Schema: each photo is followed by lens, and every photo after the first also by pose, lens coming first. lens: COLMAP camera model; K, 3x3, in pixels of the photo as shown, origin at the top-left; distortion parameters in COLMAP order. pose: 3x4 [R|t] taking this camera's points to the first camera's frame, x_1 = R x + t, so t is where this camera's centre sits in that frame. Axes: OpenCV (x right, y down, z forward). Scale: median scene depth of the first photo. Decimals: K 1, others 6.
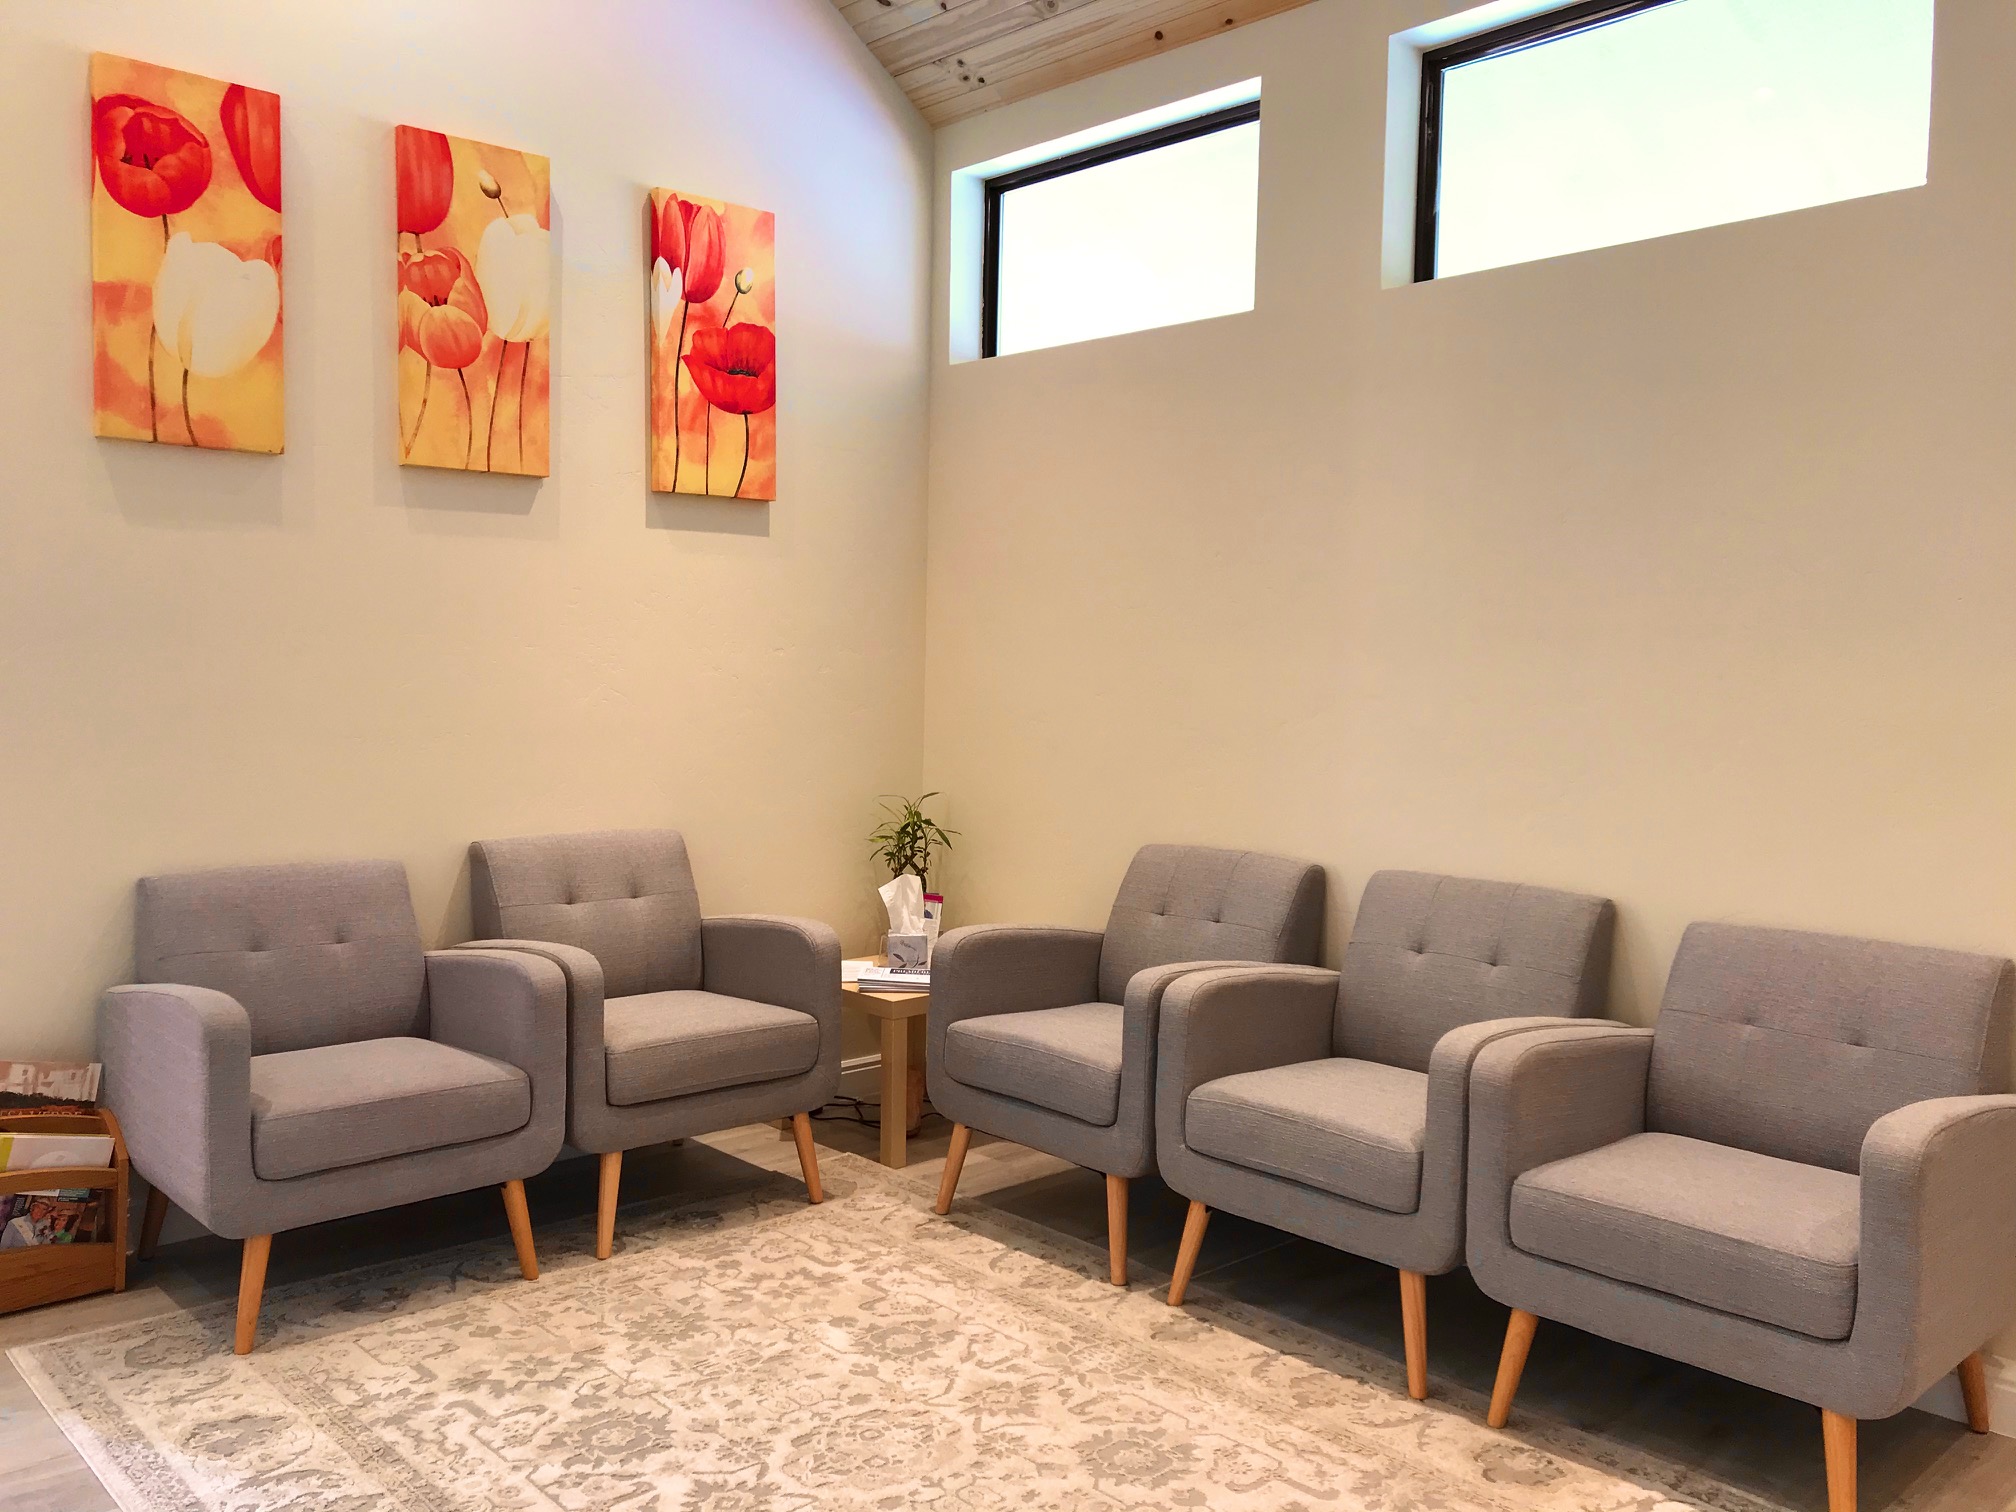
lens RADIAL K [[1646.5, 0, 1004.6], [0, 1646.5, 743.0], [0, 0, 1]] dist [0.007585, 0.016311]
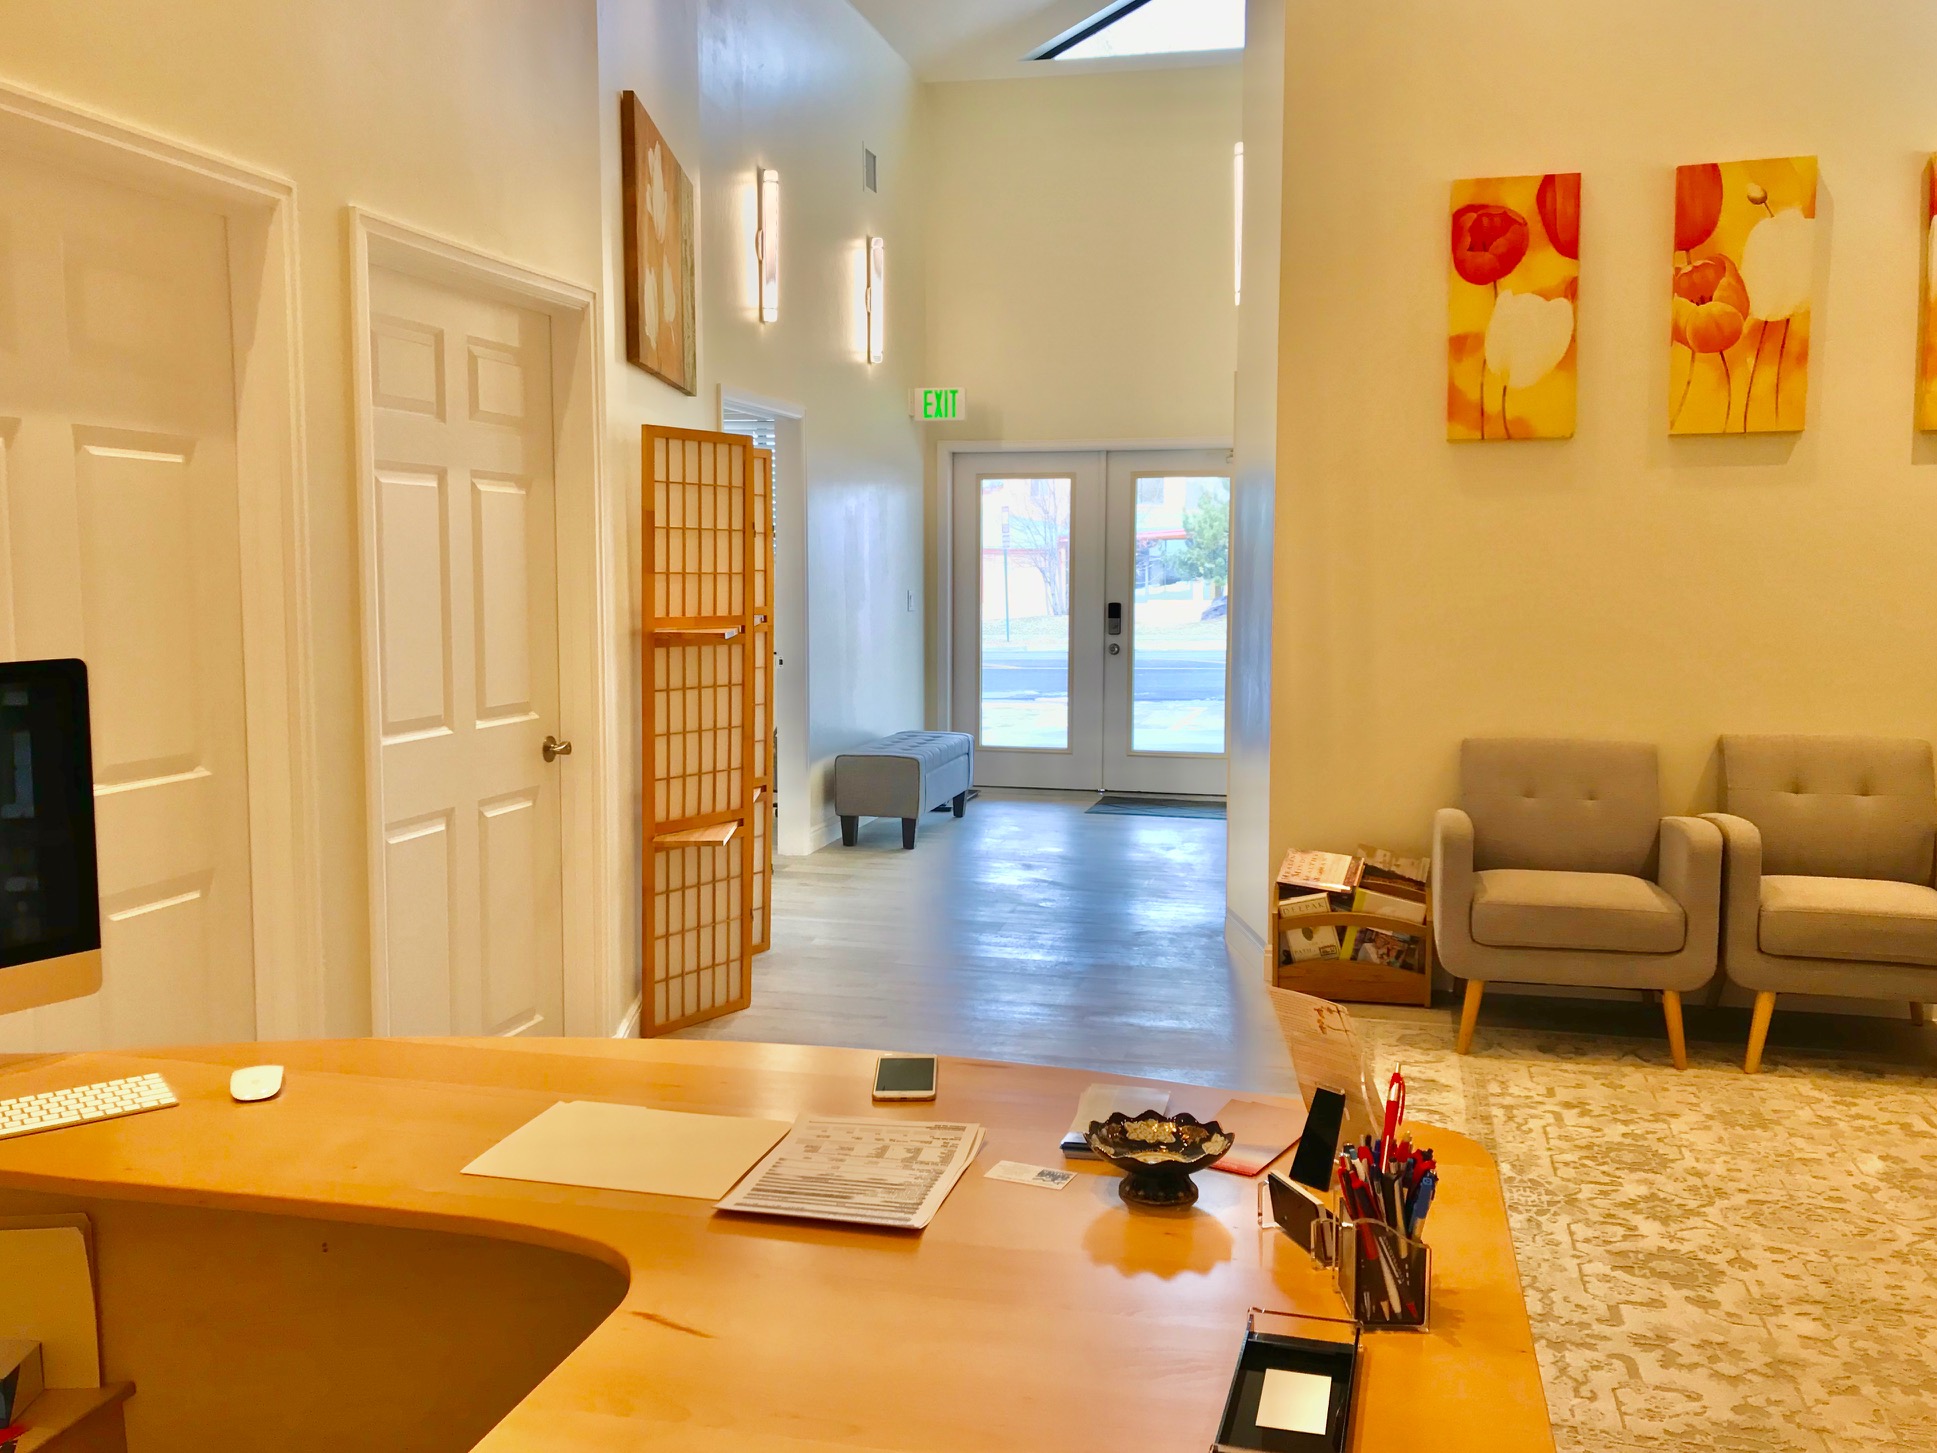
lens RADIAL K [[1645.9, 0, 968.5], [0, 1645.9, 726.5], [0, 0, 1]] dist [0.008750, 0.005832]
pose [[0.541191, 0.066377, -0.838276, 0.476764], [-0.027718, 0.997746, 0.061110, -0.007092], [0.840443, -0.009837, 0.541811, -0.167600]]
